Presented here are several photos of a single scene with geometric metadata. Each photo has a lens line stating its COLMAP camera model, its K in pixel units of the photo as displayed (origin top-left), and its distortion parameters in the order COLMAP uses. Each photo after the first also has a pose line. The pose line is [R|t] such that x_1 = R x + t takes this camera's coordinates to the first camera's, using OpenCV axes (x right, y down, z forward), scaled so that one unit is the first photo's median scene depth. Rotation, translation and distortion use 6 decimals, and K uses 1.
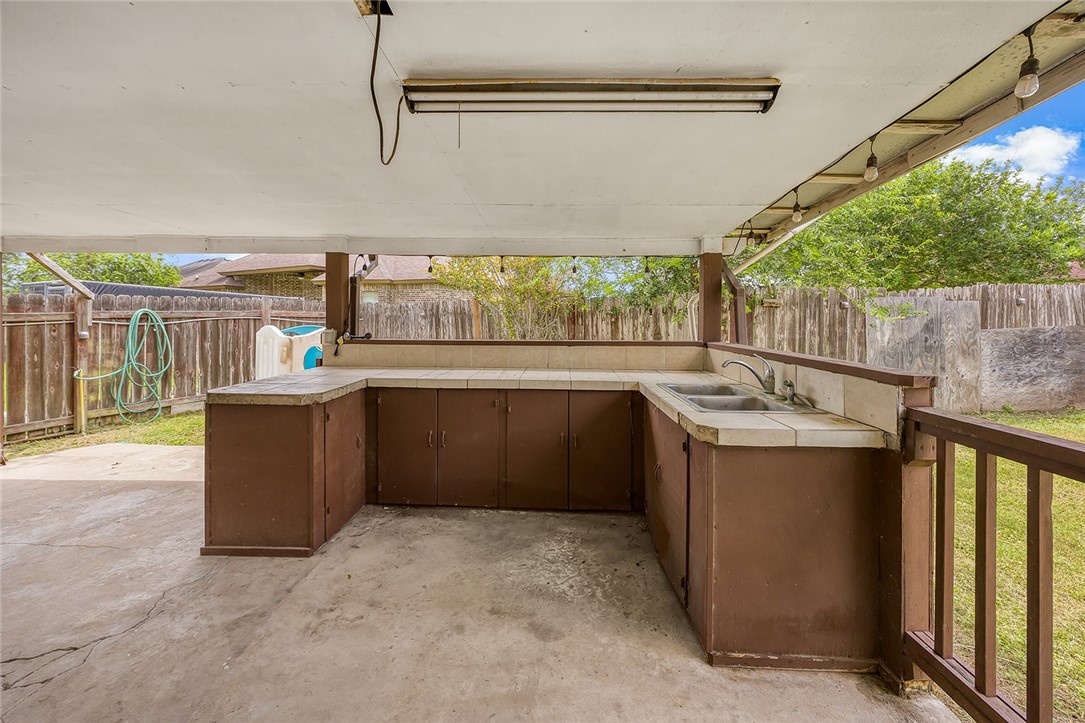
lens RADIAL K [[424.9, 0, 544.6], [0, 424.9, 322.7], [0, 0, 1]] dist [0.000327, 0.000217]
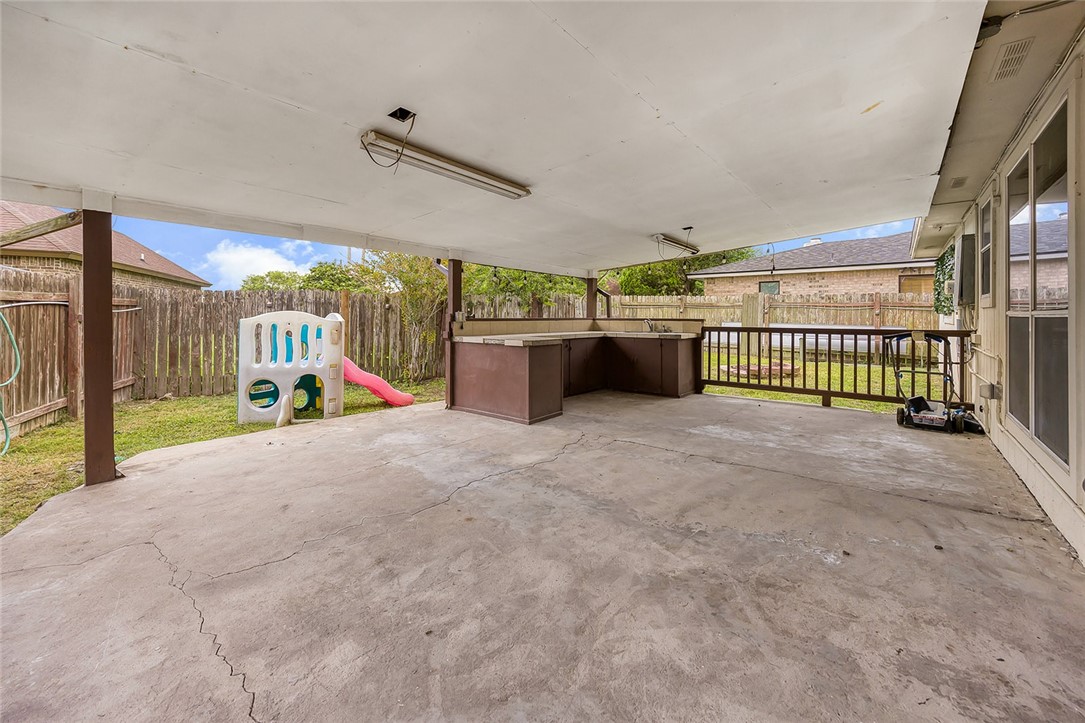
lens RADIAL K [[424.9, 0, 544.6], [0, 424.9, 322.7], [0, 0, 1]] dist [0.000327, 0.000217]
pose [[0.622560, -0.015036, 0.782428, -1.039580], [0.010850, 0.999885, 0.010582, 0.031850], [-0.782497, 0.001901, 0.622651, -0.125960]]
